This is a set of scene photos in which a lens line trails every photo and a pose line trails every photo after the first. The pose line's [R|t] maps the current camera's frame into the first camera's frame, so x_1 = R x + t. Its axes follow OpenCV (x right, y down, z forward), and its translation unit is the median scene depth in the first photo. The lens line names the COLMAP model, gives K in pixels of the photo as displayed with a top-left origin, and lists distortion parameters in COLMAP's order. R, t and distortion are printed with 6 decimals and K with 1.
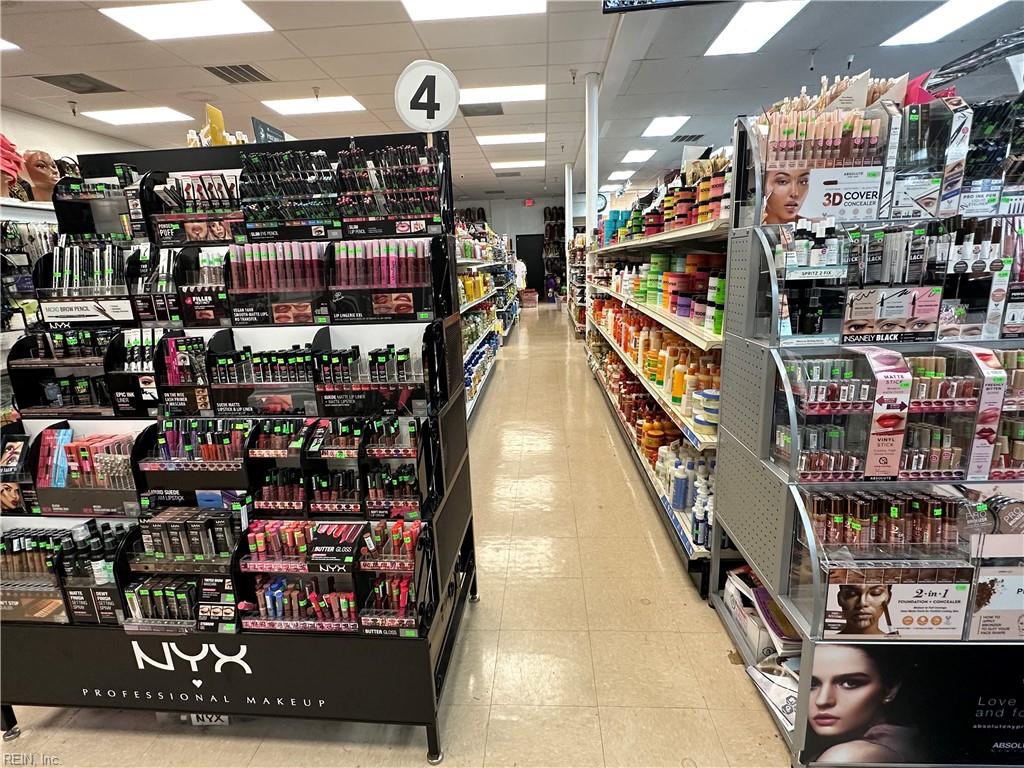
lens RADIAL K [[507.2, 0, 509.8], [0, 507.2, 387.2], [0, 0, 1]] dist [-0.001323, 0.000781]
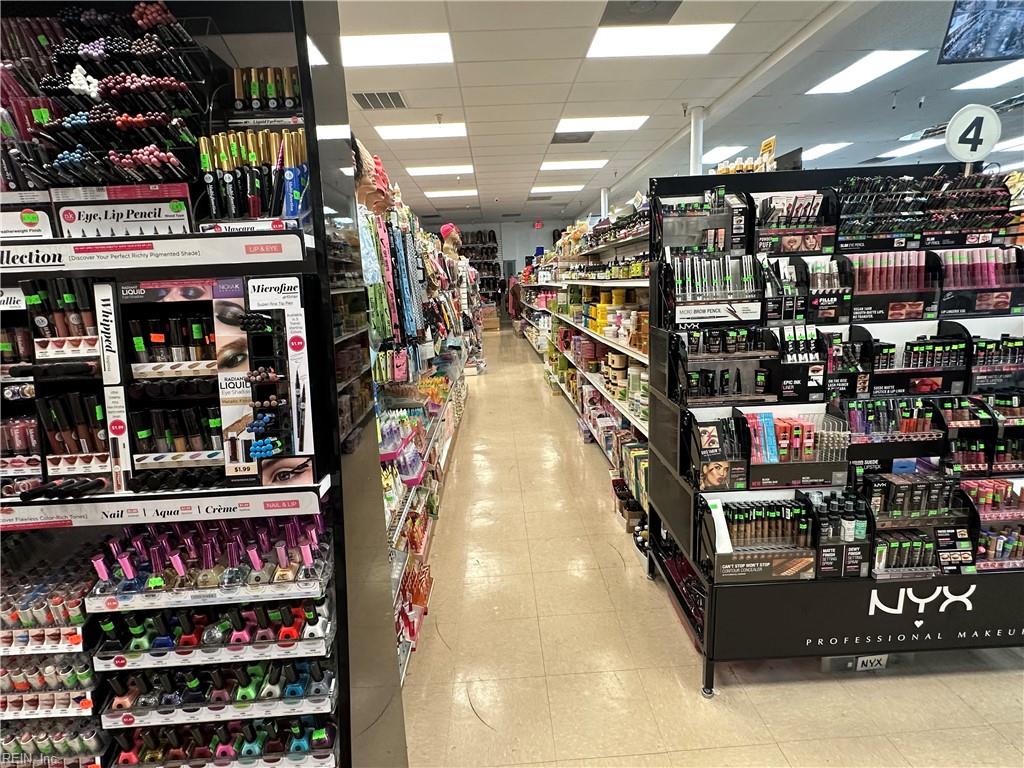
lens RADIAL K [[507.2, 0, 512.1], [0, 507.2, 387.5], [0, 0, 1]] dist [-0.001323, 0.000781]
pose [[0.994970, -0.031128, 0.095211, -1.488568], [0.034995, 0.998618, -0.039215, 0.048677], [-0.093859, 0.042349, 0.994684, -0.087713]]
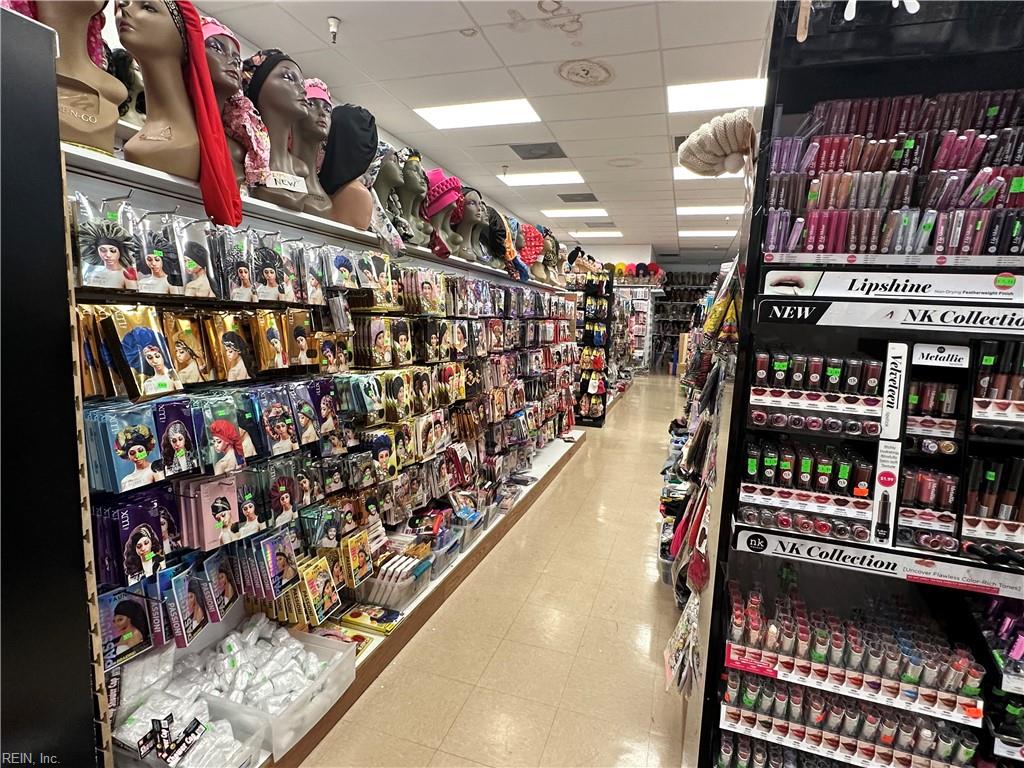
lens RADIAL K [[538.0, 0, 506.4], [0, 538.0, 391.2], [0, 0, 1]] dist [-0.000219, 0.000352]
pose [[0.961289, 0.111975, -0.251762, -2.785543], [-0.139274, 0.985847, -0.093314, 0.090796], [0.237750, 0.124766, 0.963280, -0.238515]]
